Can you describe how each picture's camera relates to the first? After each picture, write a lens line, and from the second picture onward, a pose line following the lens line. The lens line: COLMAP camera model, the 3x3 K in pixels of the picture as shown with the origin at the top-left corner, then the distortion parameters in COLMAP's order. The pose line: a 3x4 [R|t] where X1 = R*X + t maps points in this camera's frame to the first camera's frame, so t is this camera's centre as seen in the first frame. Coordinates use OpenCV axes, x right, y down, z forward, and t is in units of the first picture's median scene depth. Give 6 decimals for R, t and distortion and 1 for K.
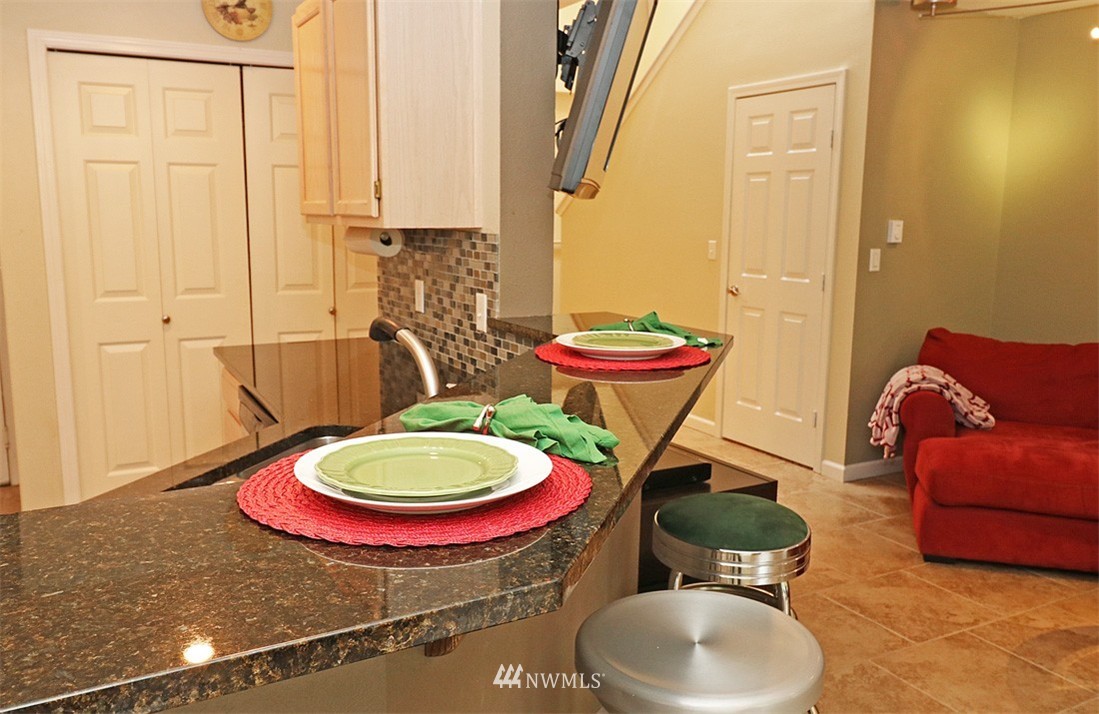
lens RADIAL K [[886.3, 0, 548.4], [0, 886.3, 355.3], [0, 0, 1]] dist [-0.007096, -0.002166]
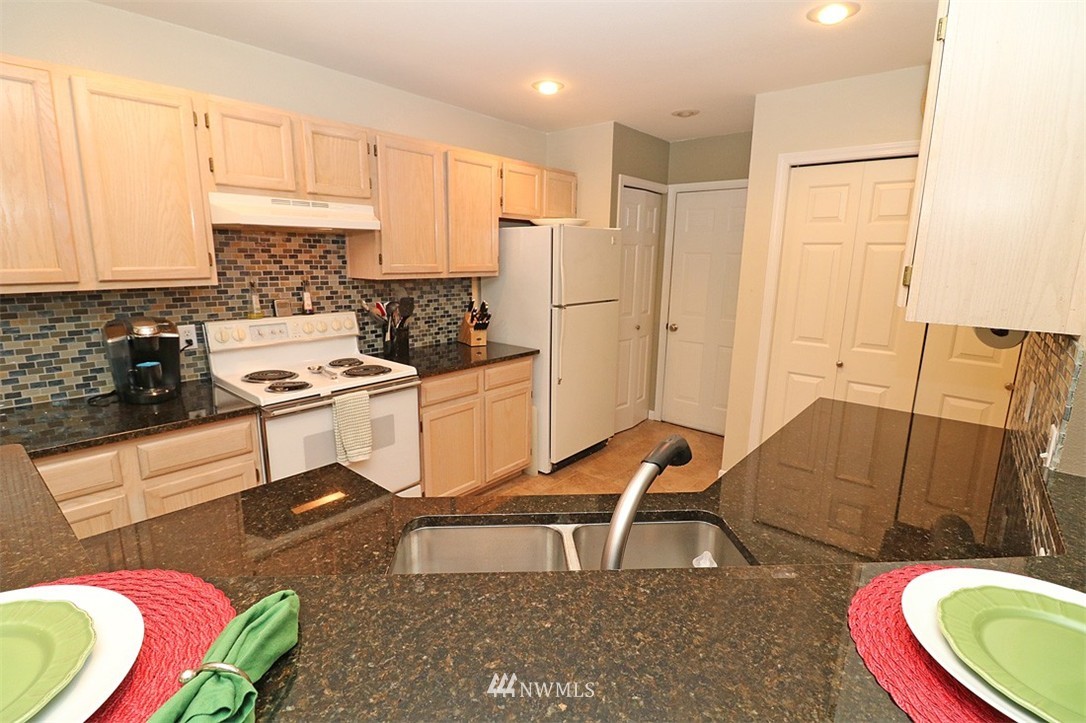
lens RADIAL K [[506.9, 0, 537.4], [0, 506.9, 359.1], [0, 0, 1]] dist [-0.021424, -0.000489]
pose [[0.360225, 0.180022, -0.915331, 0.181171], [-0.173146, 0.977056, 0.124021, -0.137376], [0.916656, 0.113811, 0.383130, 0.682061]]
